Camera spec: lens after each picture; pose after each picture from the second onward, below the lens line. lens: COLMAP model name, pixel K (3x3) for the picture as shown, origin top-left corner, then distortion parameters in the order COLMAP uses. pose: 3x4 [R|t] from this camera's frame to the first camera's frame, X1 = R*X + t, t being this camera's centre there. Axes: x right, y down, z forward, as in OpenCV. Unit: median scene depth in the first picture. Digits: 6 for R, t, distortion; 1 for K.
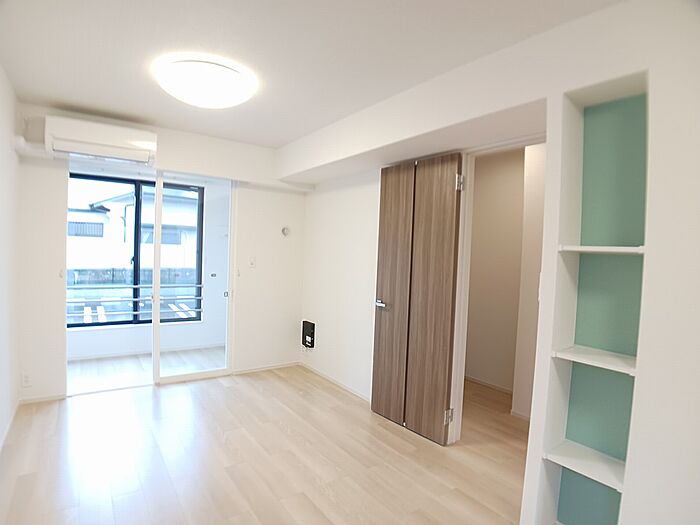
lens RADIAL K [[377.3, 0, 350.0], [0, 377.3, 262.5], [0, 0, 1]] dist [-0.070793, 0.000710]
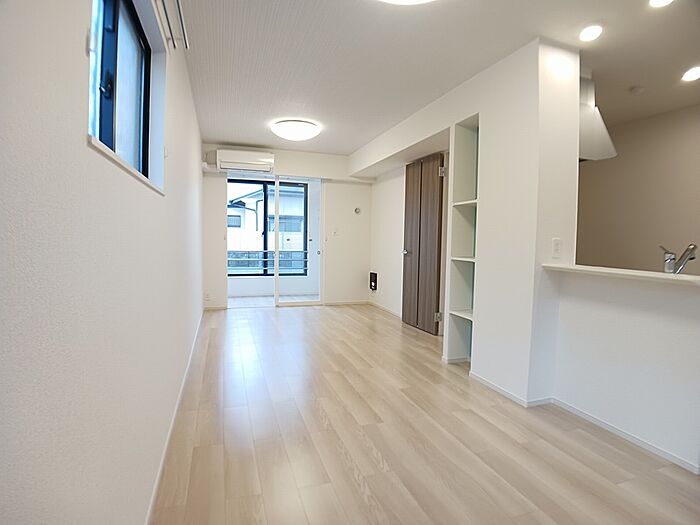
lens RADIAL K [[372.9, 0, 350.0], [0, 372.9, 262.5], [0, 0, 1]] dist [0.000254, 0.000117]
pose [[0.953864, -0.002171, -0.300231, 0.272293], [0.010486, 0.999605, 0.026086, 0.092381], [0.300055, -0.028031, 0.953510, -0.462229]]
